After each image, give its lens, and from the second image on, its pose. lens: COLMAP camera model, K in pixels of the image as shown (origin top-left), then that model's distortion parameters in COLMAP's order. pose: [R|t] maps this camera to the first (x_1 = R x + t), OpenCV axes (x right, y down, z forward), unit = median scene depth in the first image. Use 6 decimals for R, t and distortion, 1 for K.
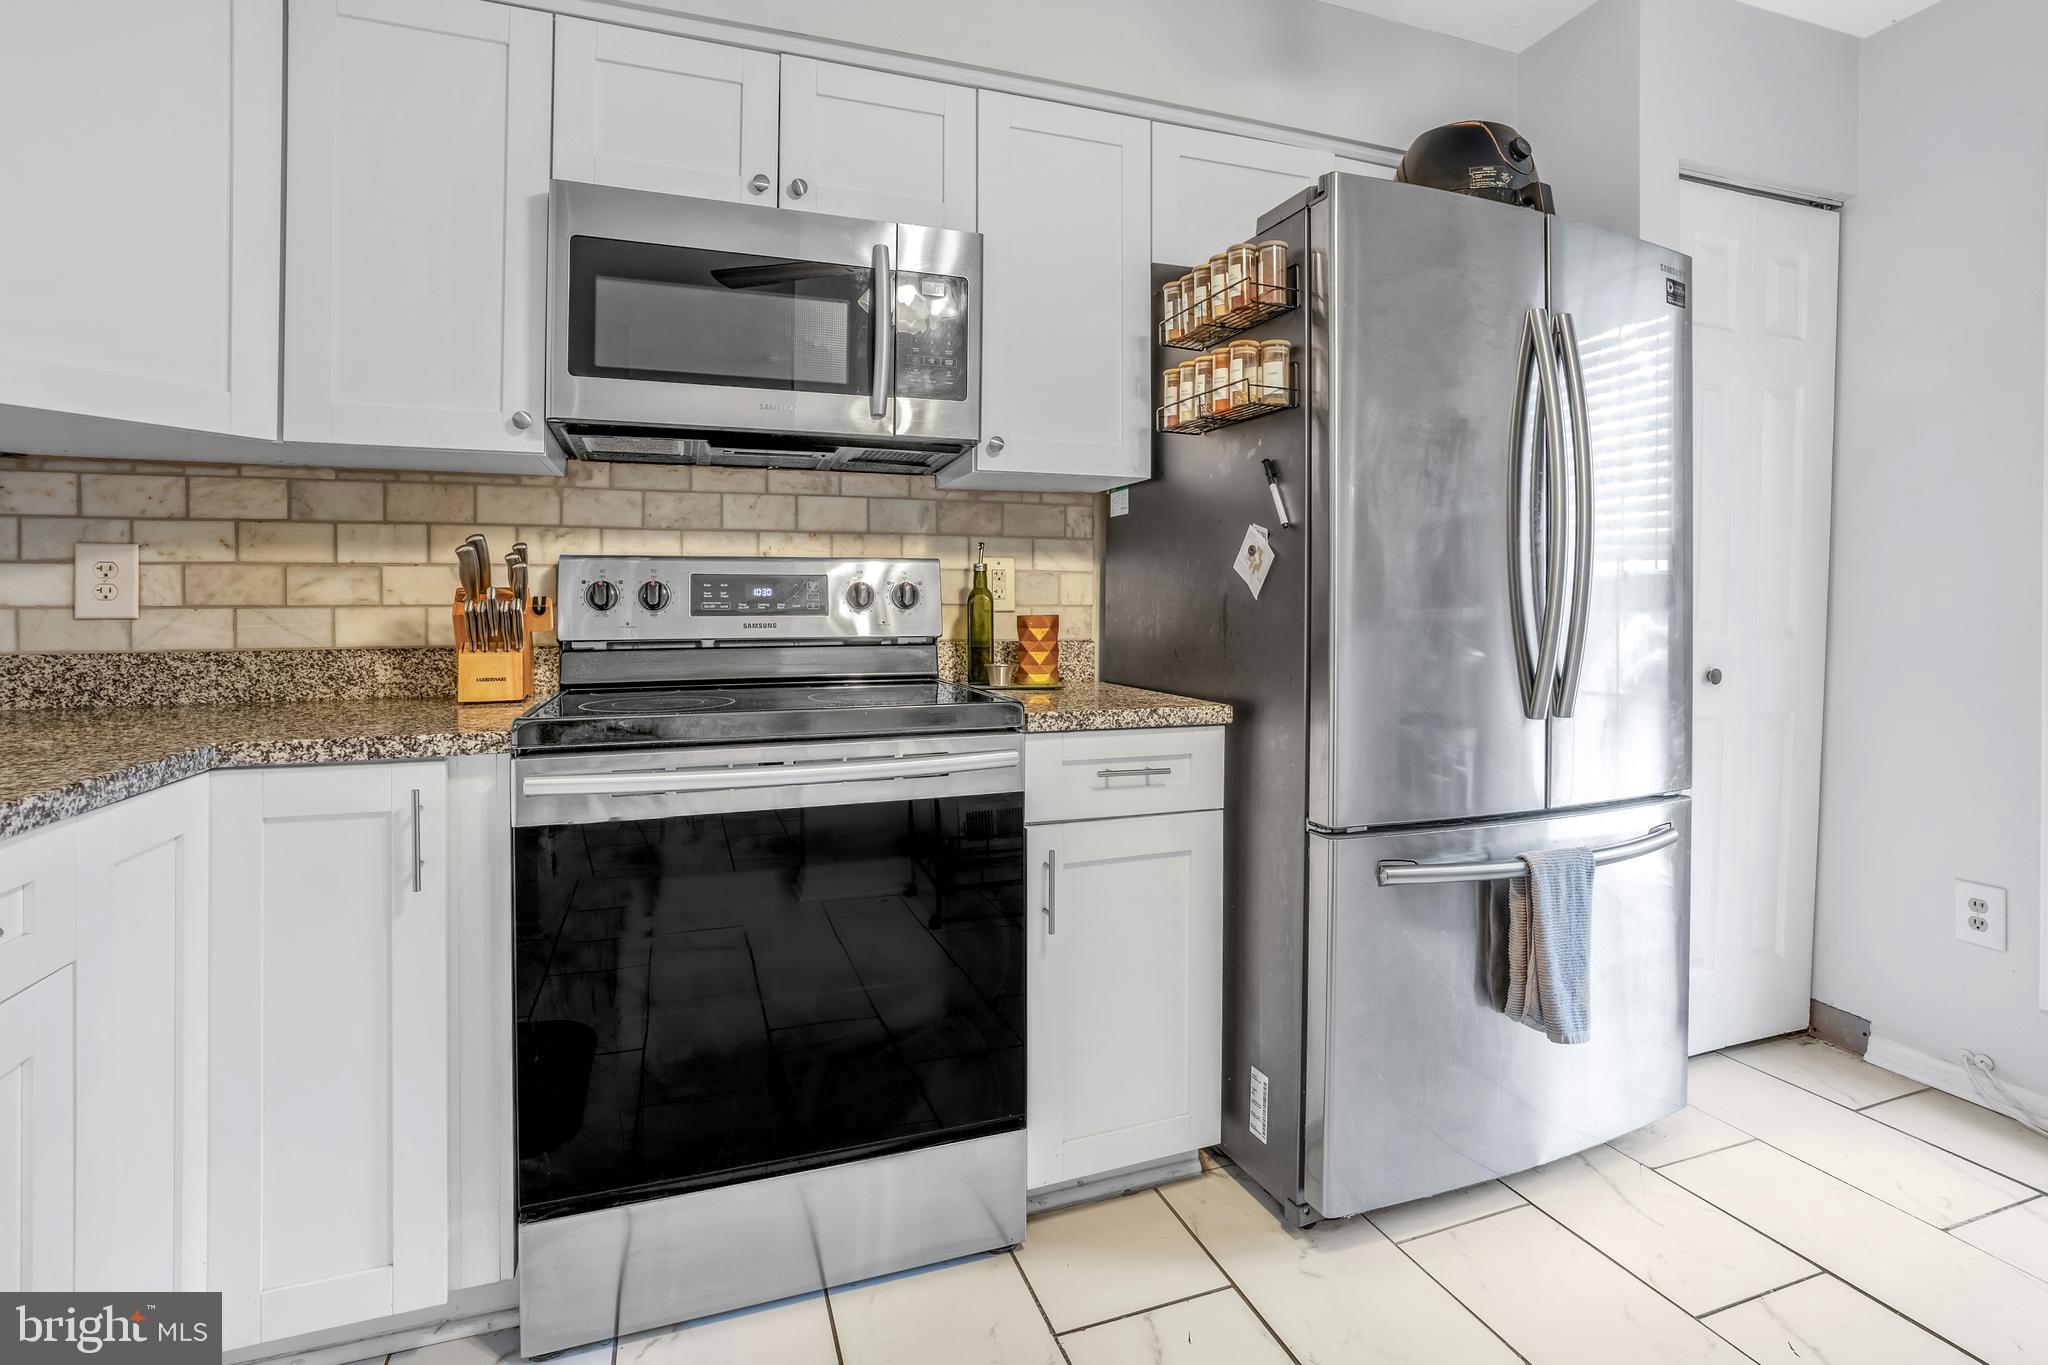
lens RADIAL K [[989.5, 0, 1035.1], [0, 989.5, 639.2], [0, 0, 1]] dist [-0.058138, 0.027007]
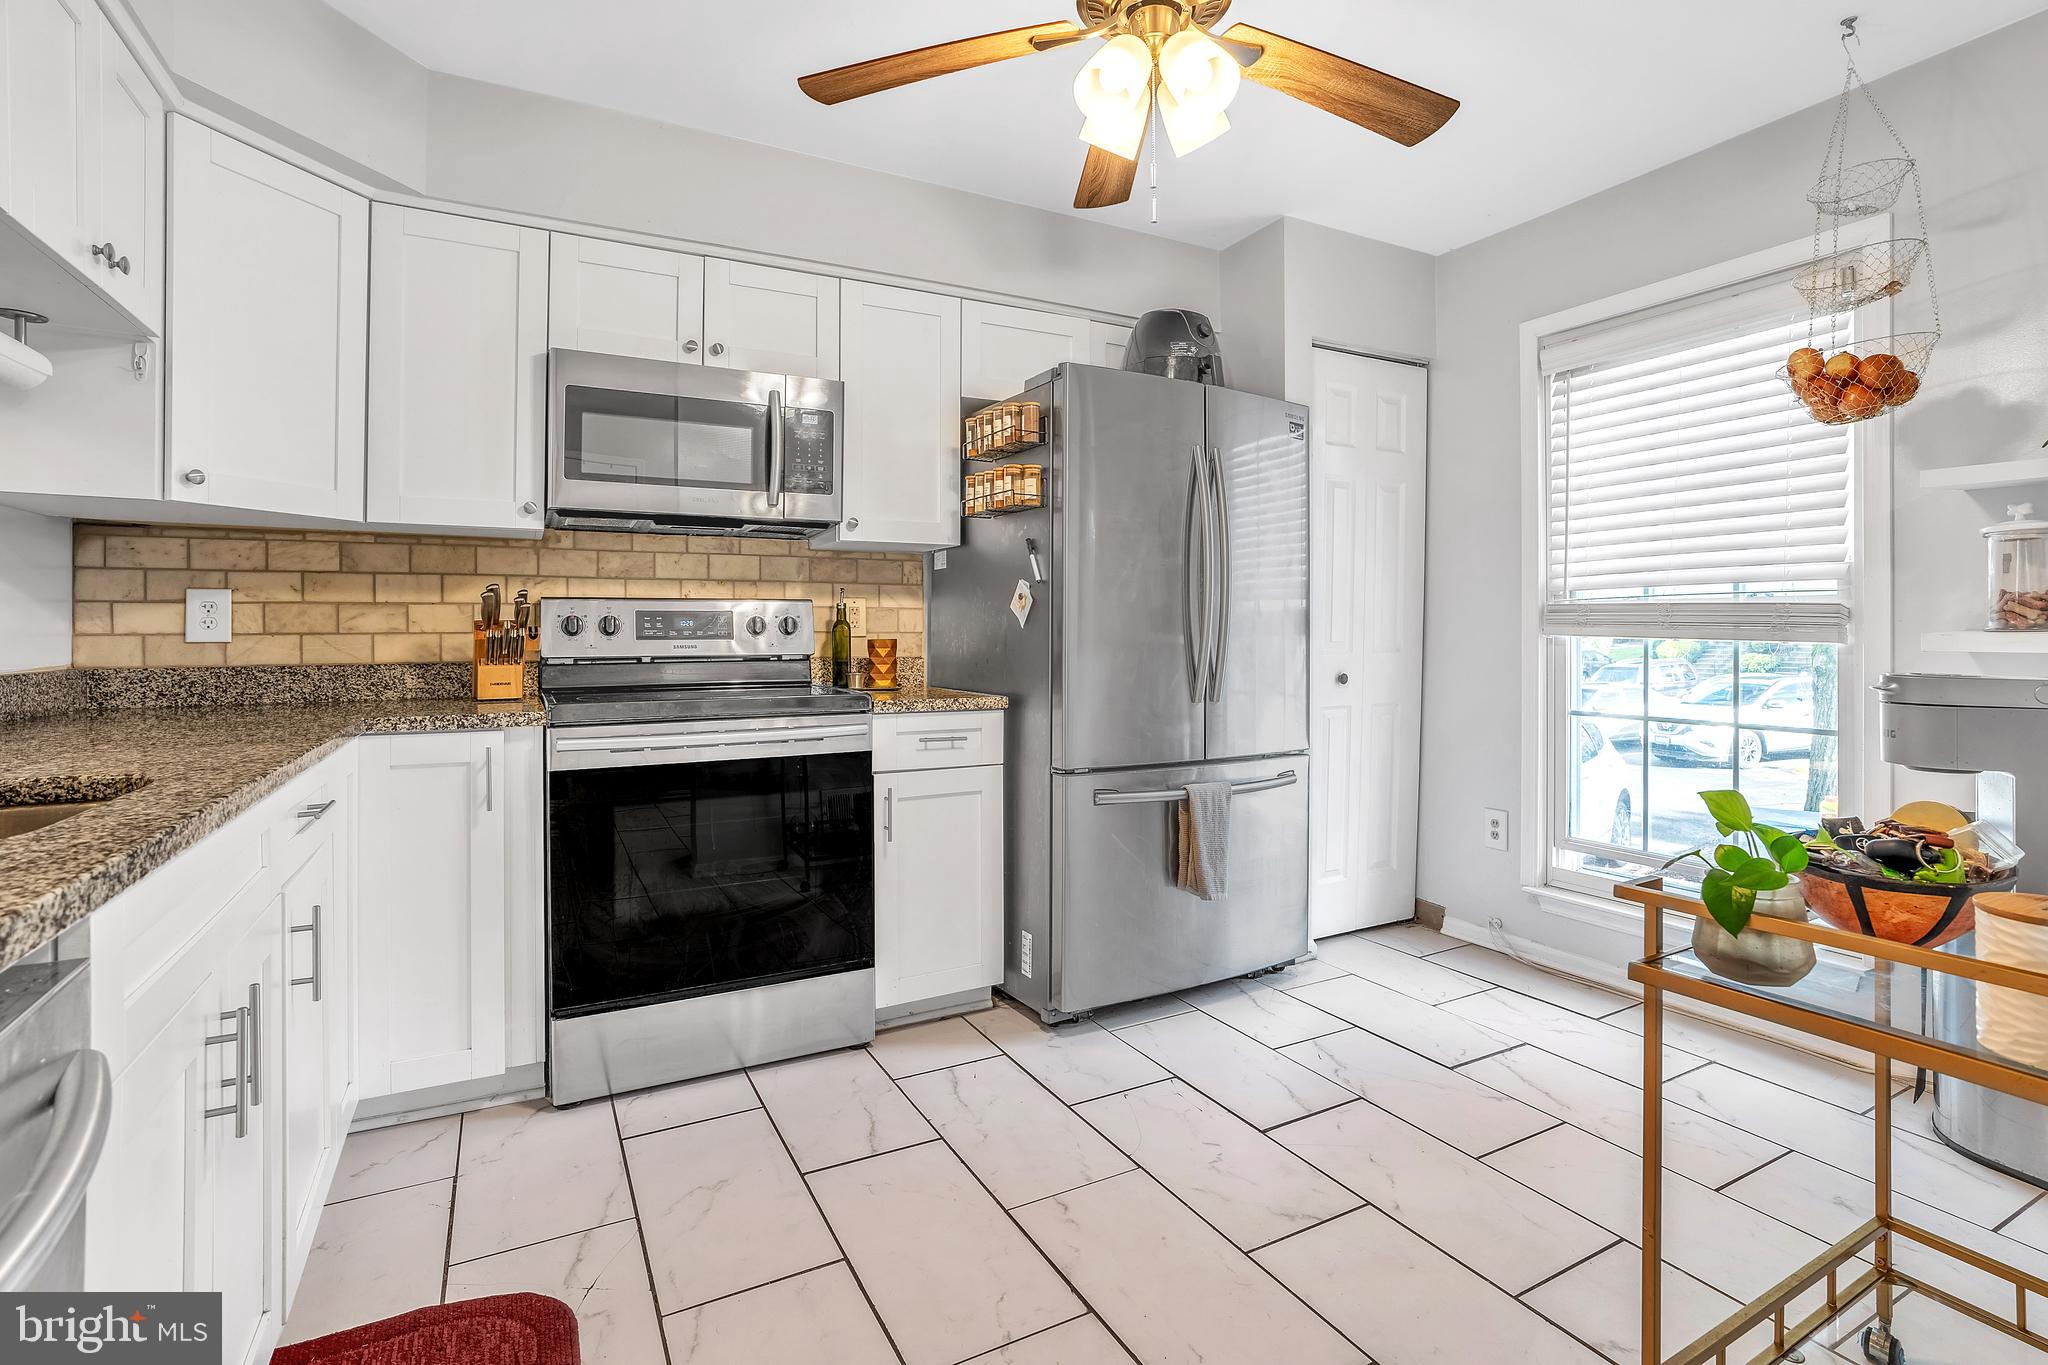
lens RADIAL K [[989.5, 0, 1035.1], [0, 989.5, 639.2], [0, 0, 1]] dist [-0.058138, 0.027007]
pose [[0.989345, -0.002724, 0.145565, 0.016421], [0.006749, 0.999608, -0.027164, 0.019515], [-0.145434, 0.027857, 0.988976, -0.543574]]
